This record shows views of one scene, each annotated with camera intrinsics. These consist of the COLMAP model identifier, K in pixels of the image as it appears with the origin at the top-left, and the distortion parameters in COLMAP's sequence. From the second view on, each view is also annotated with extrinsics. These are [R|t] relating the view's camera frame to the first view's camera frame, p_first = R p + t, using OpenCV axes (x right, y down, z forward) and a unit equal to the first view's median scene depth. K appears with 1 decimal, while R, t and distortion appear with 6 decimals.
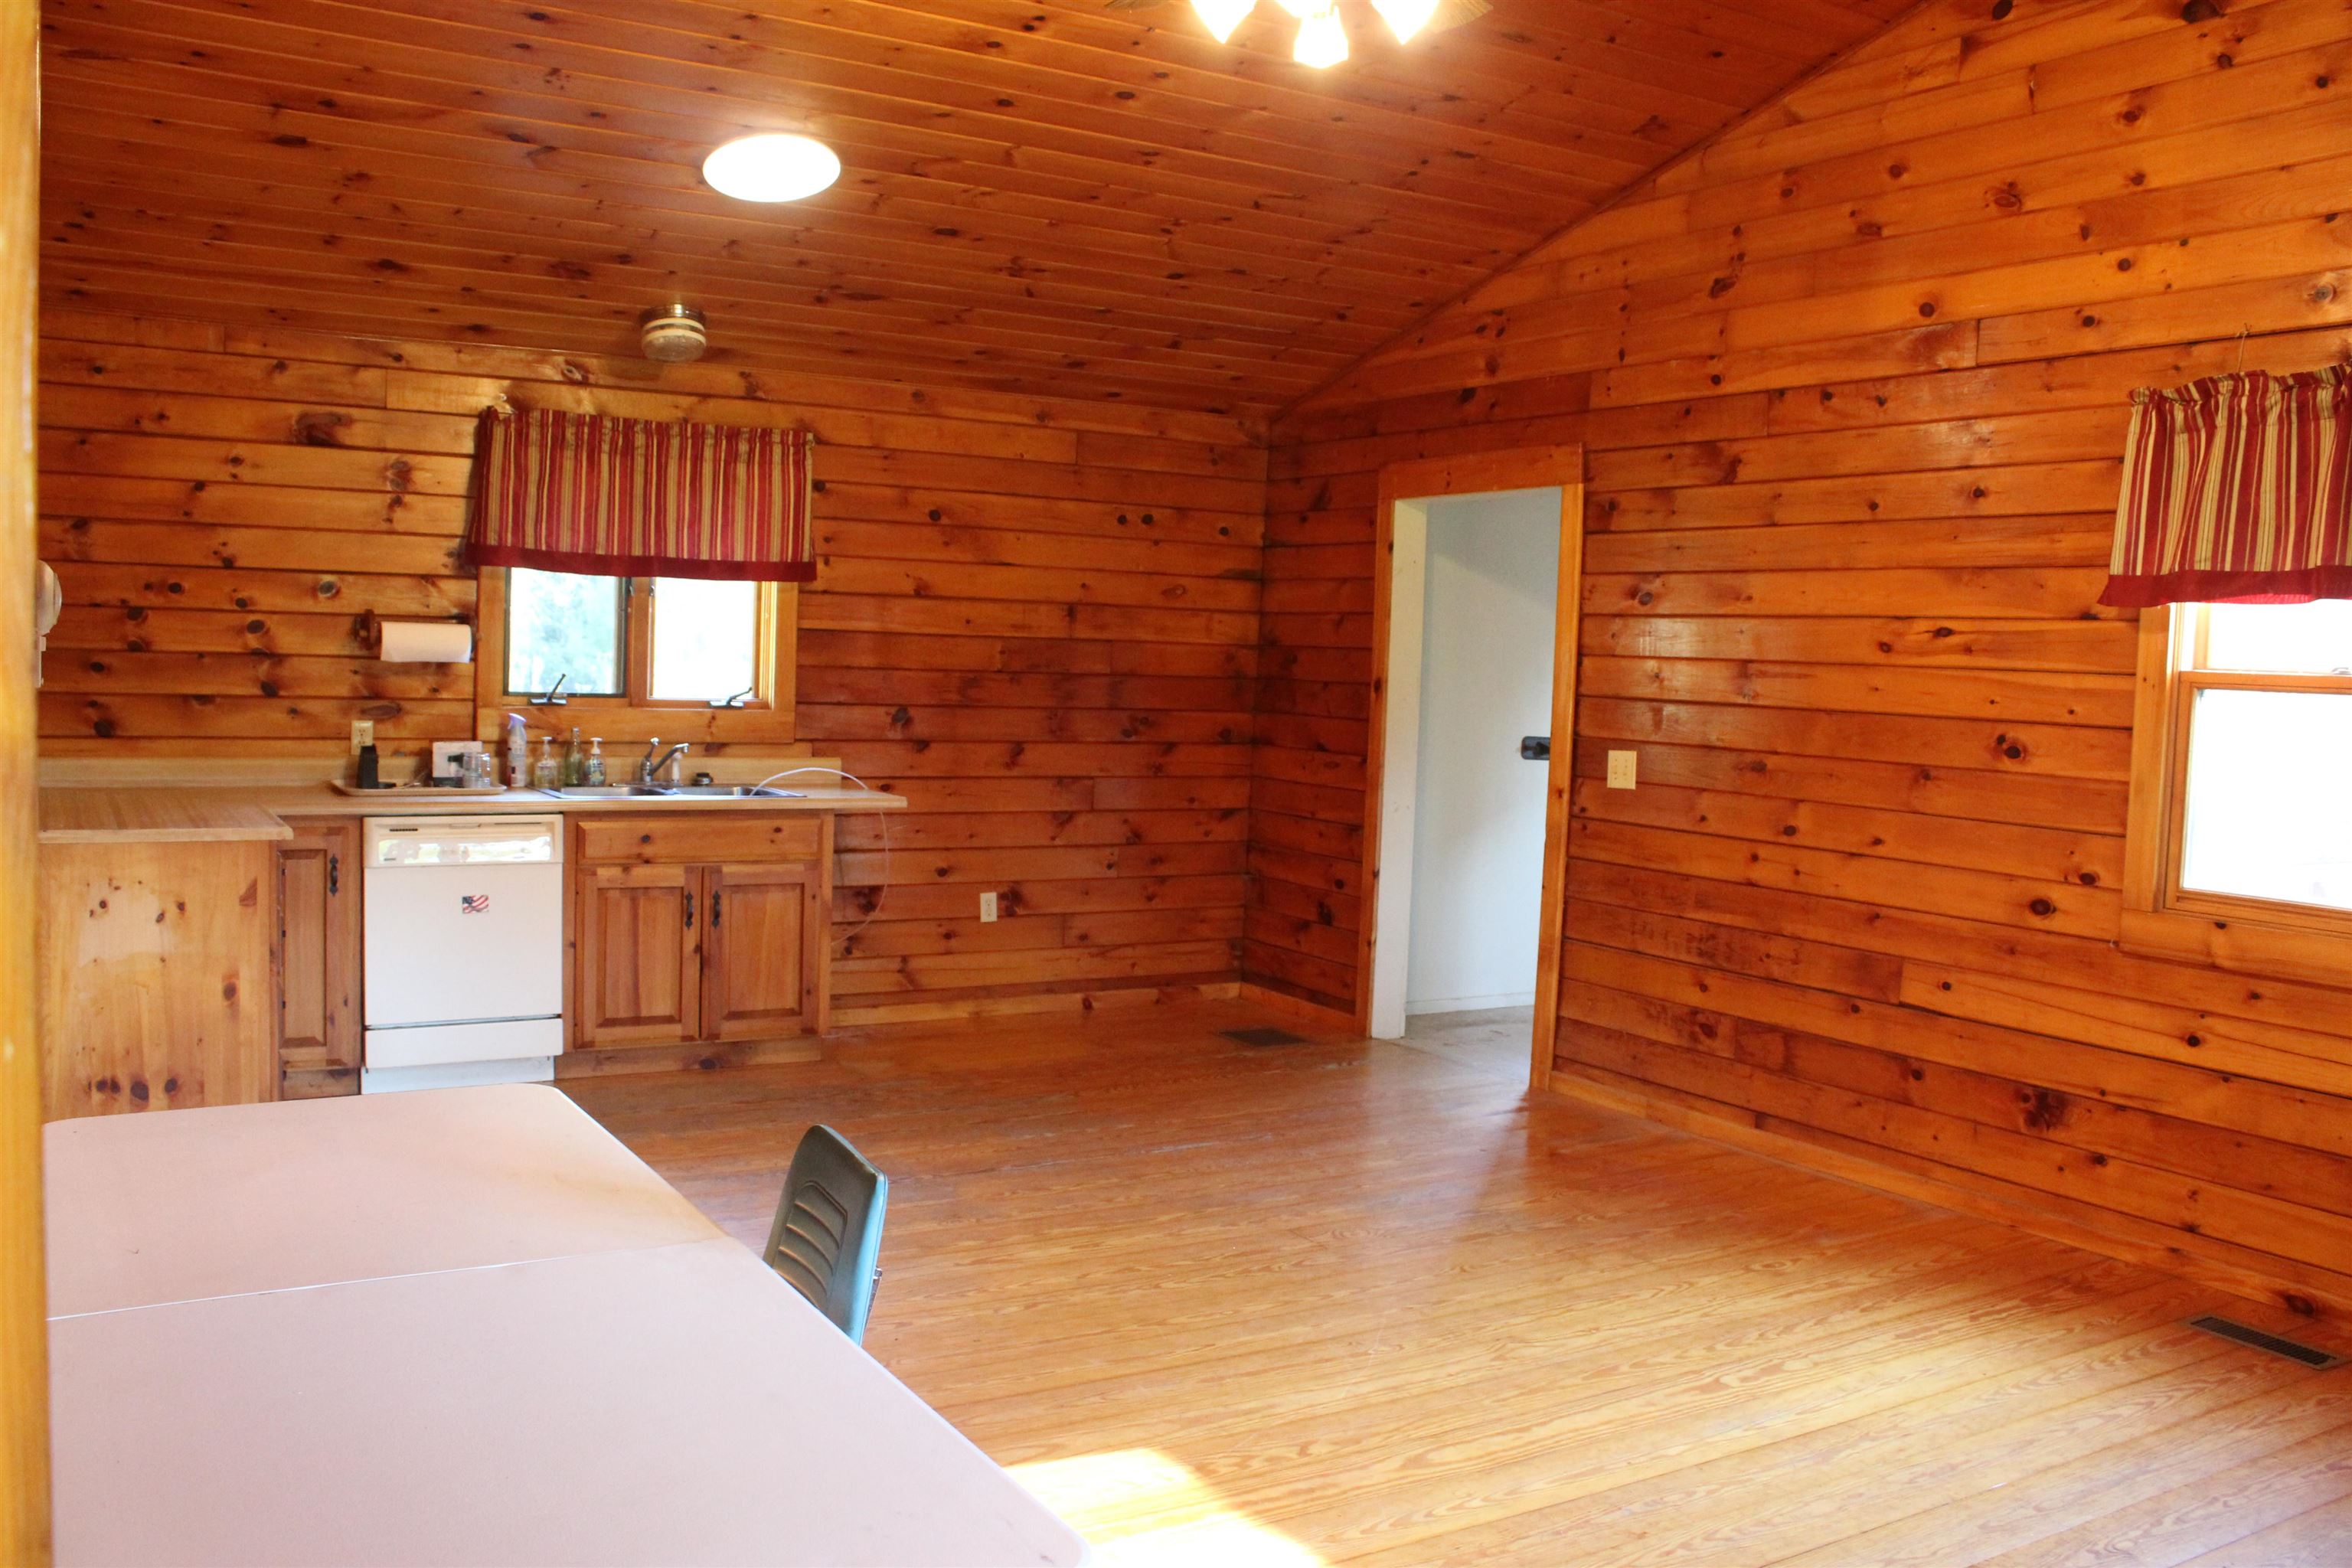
lens RADIAL K [[1978.6, 0, 1201.4], [0, 1978.6, 792.7], [0, 0, 1]] dist [-0.169984, 0.148785]
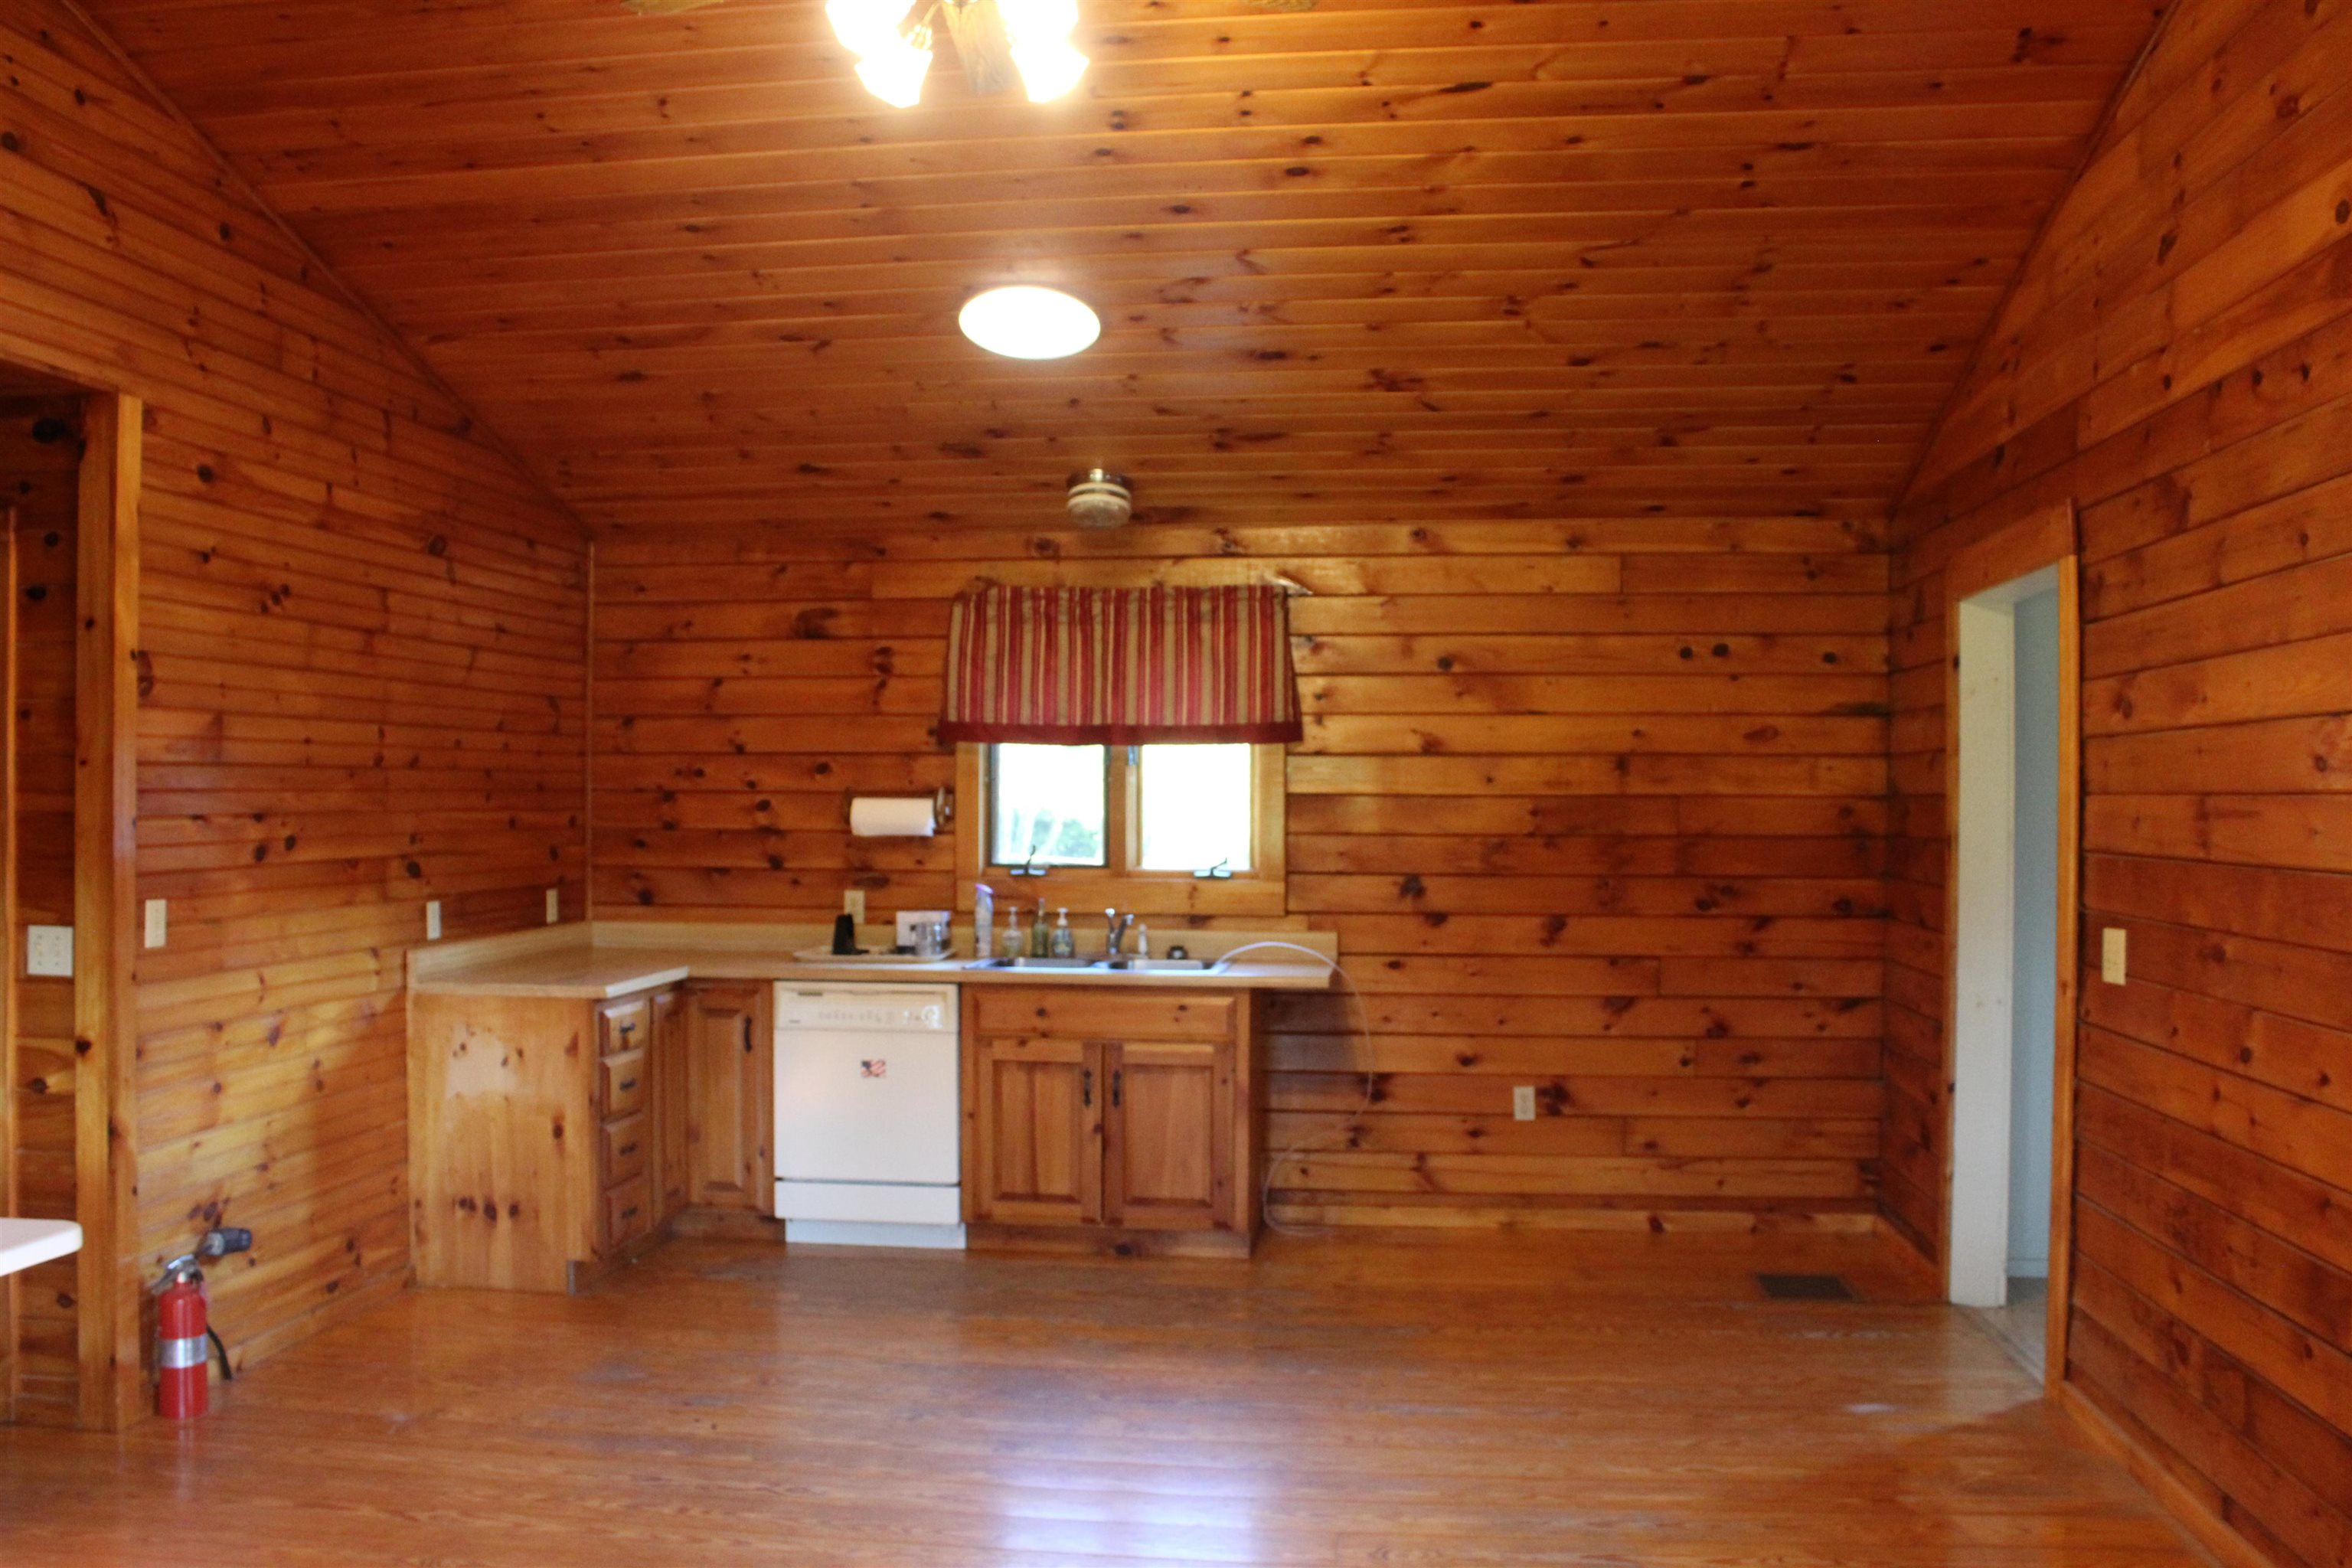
lens RADIAL K [[1978.6, 0, 1164.2], [0, 1978.6, 788.8], [0, 0, 1]] dist [-0.169984, 0.148785]
pose [[0.772901, -0.035336, -0.633543, 0.379692], [-0.020551, 0.996530, -0.080654, -0.009152], [0.634194, 0.075358, 0.769493, 0.256207]]
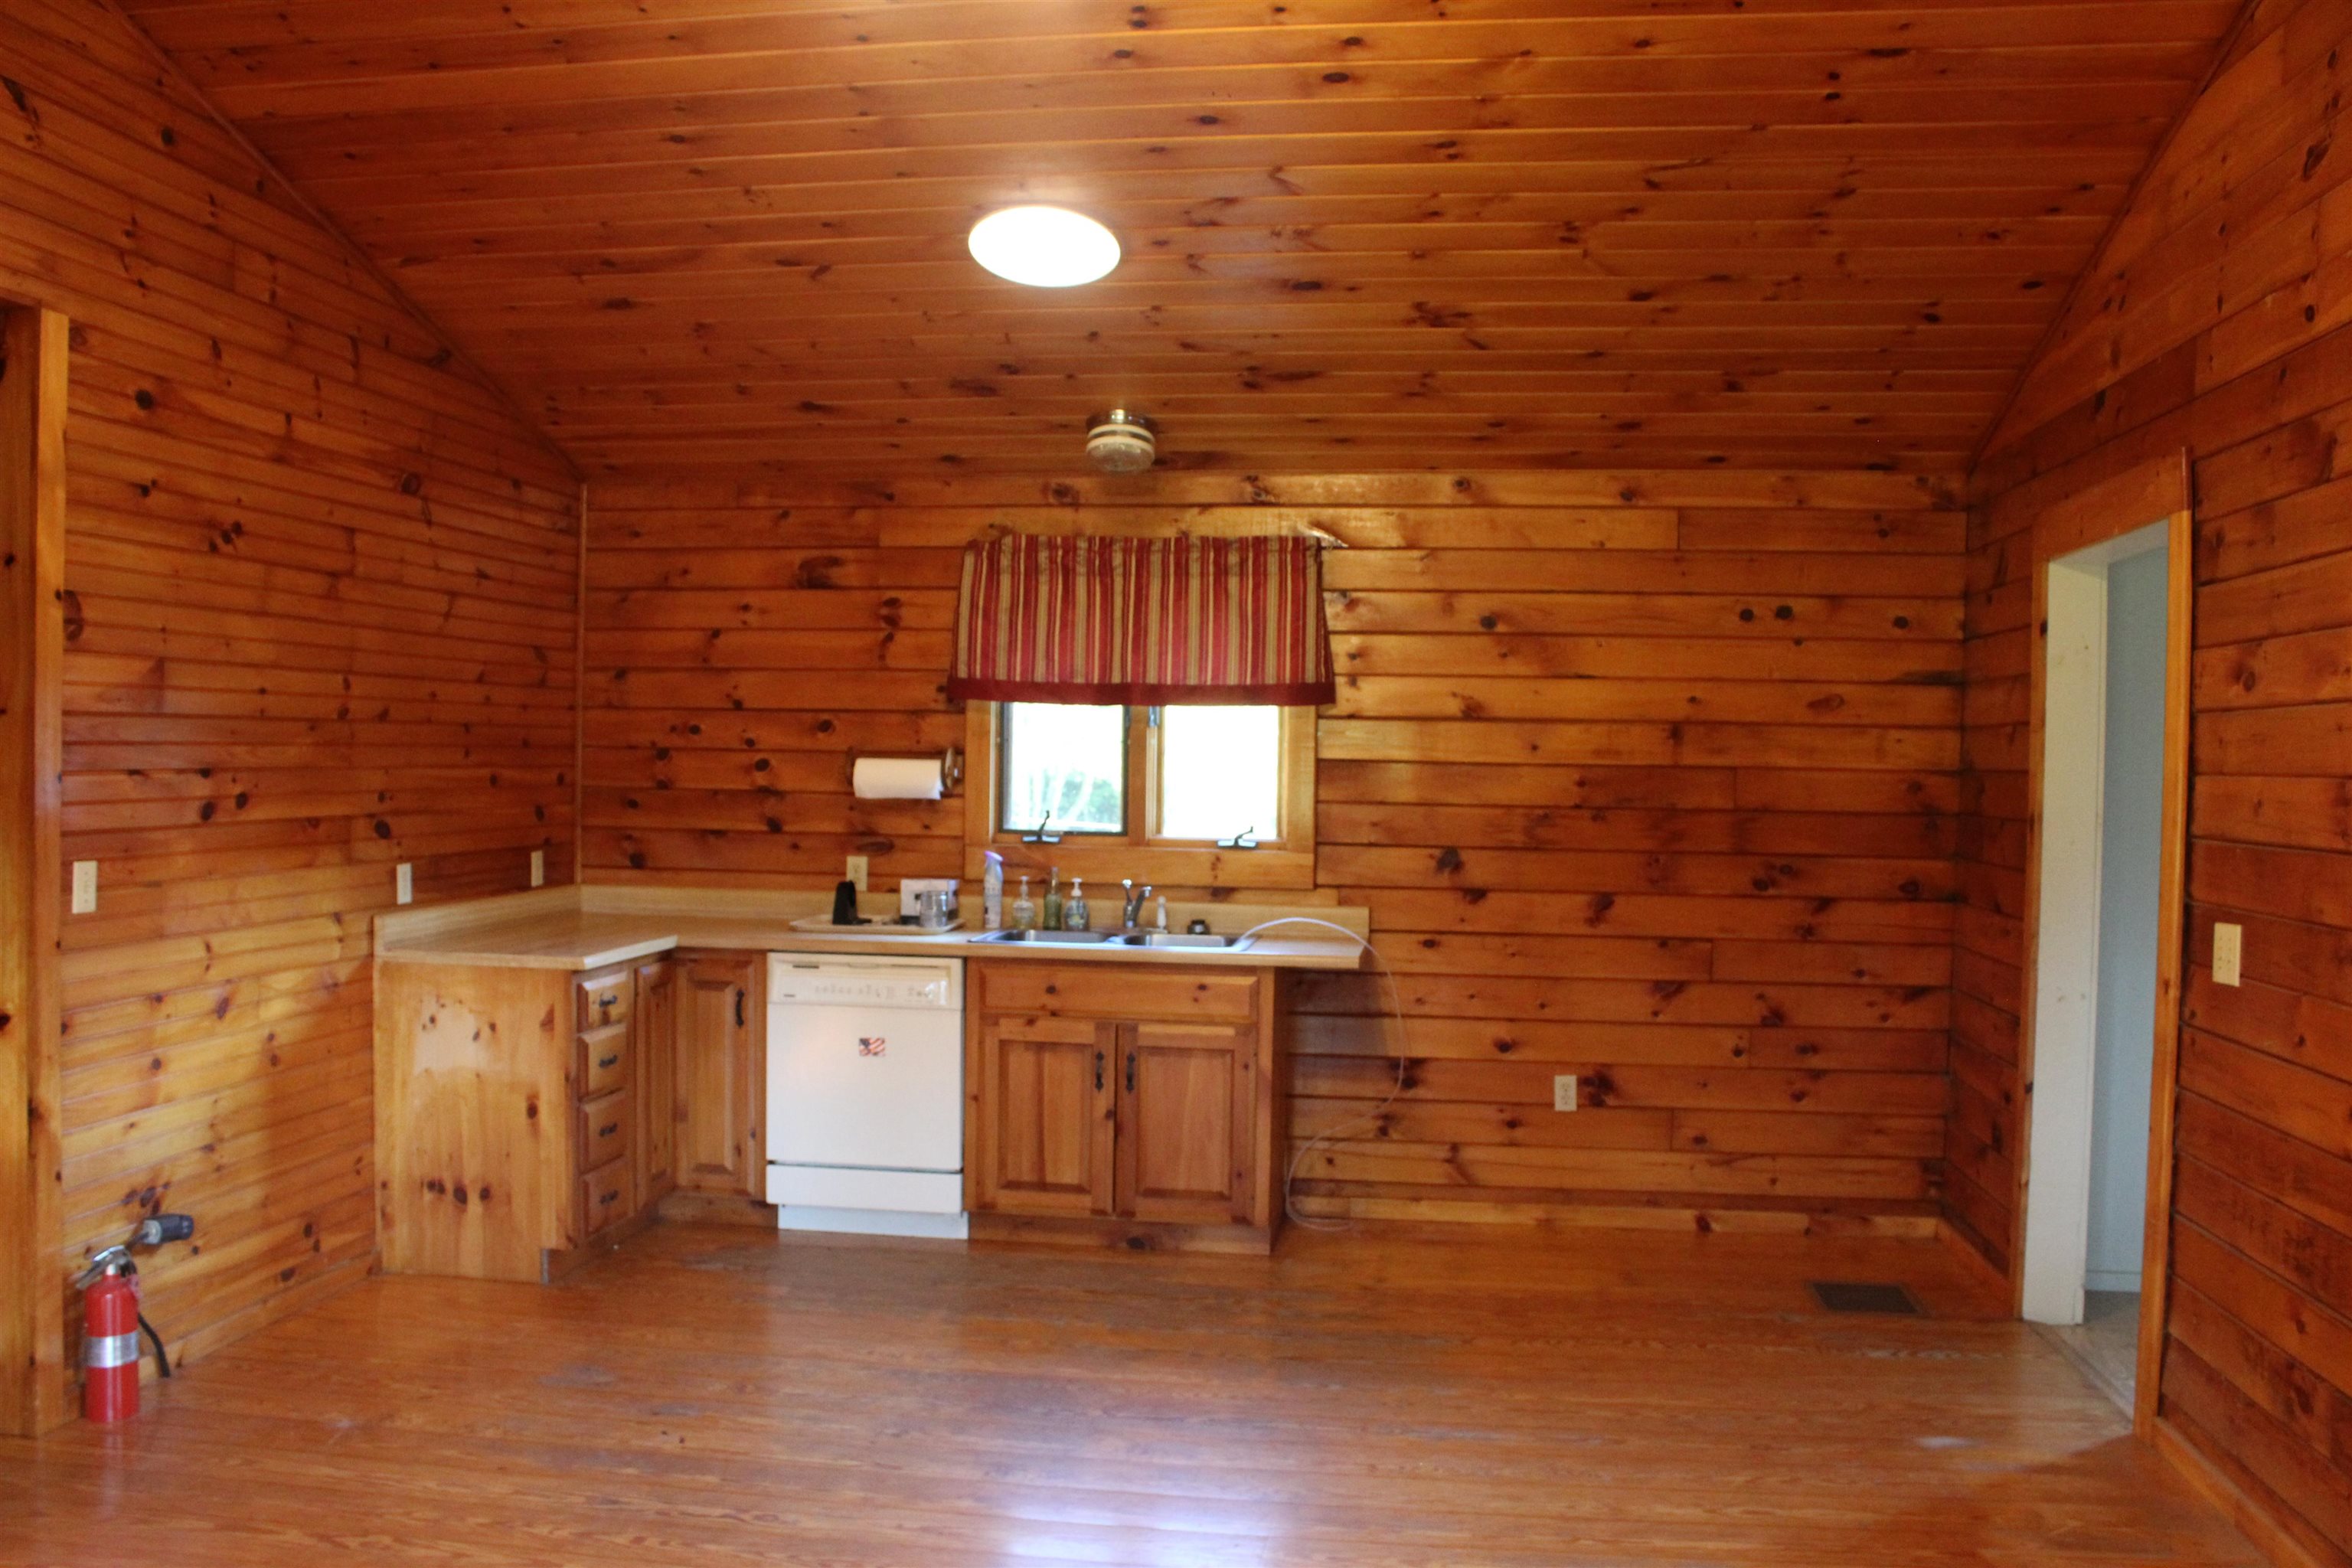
lens RADIAL K [[1978.6, 0, 1166.9], [0, 1978.6, 792.5], [0, 0, 1]] dist [-0.169984, 0.148785]
pose [[0.762823, -0.011483, -0.646505, 0.344332], [-0.034780, 0.997666, -0.058757, -0.015577], [0.645671, 0.067306, 0.760644, 0.308754]]
